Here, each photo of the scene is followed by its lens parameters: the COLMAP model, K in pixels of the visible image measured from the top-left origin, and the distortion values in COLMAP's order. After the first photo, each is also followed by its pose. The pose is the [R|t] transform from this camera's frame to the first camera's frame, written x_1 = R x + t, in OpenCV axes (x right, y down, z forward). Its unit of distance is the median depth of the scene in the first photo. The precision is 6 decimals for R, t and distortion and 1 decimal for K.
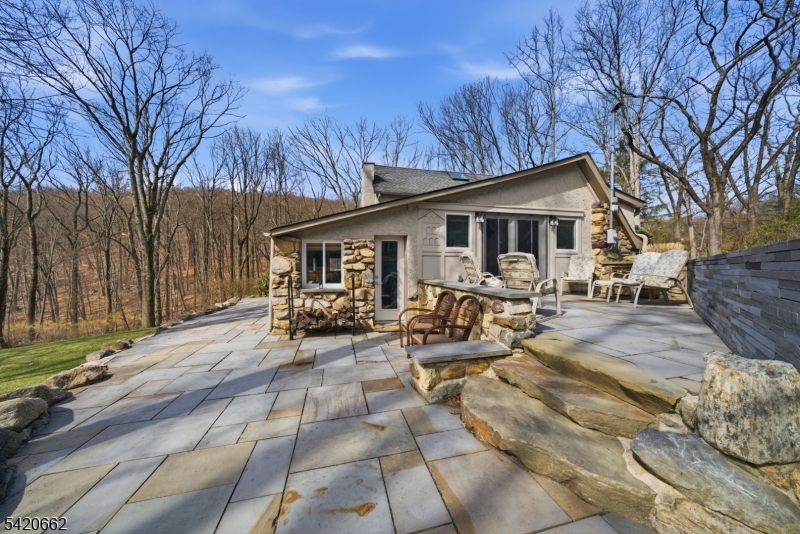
lens RADIAL K [[273.1, 0, 398.4], [0, 273.1, 267.7], [0, 0, 1]] dist [-0.000781, -0.000017]
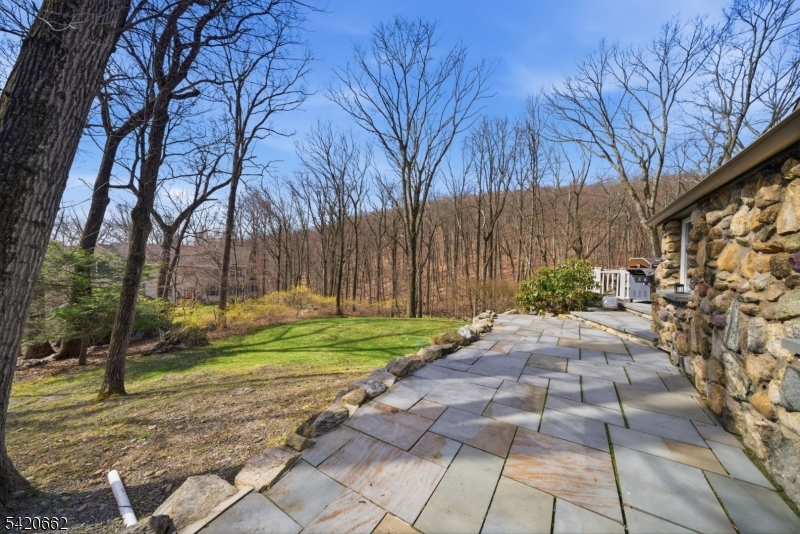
lens RADIAL K [[273.1, 0, 398.4], [0, 273.1, 267.7], [0, 0, 1]] dist [-0.000781, -0.000017]
pose [[0.678392, 0.028709, -0.734139, -0.112583], [-0.025767, 0.999551, 0.015278, 0.006993], [0.734248, 0.008553, 0.678827, 0.175301]]
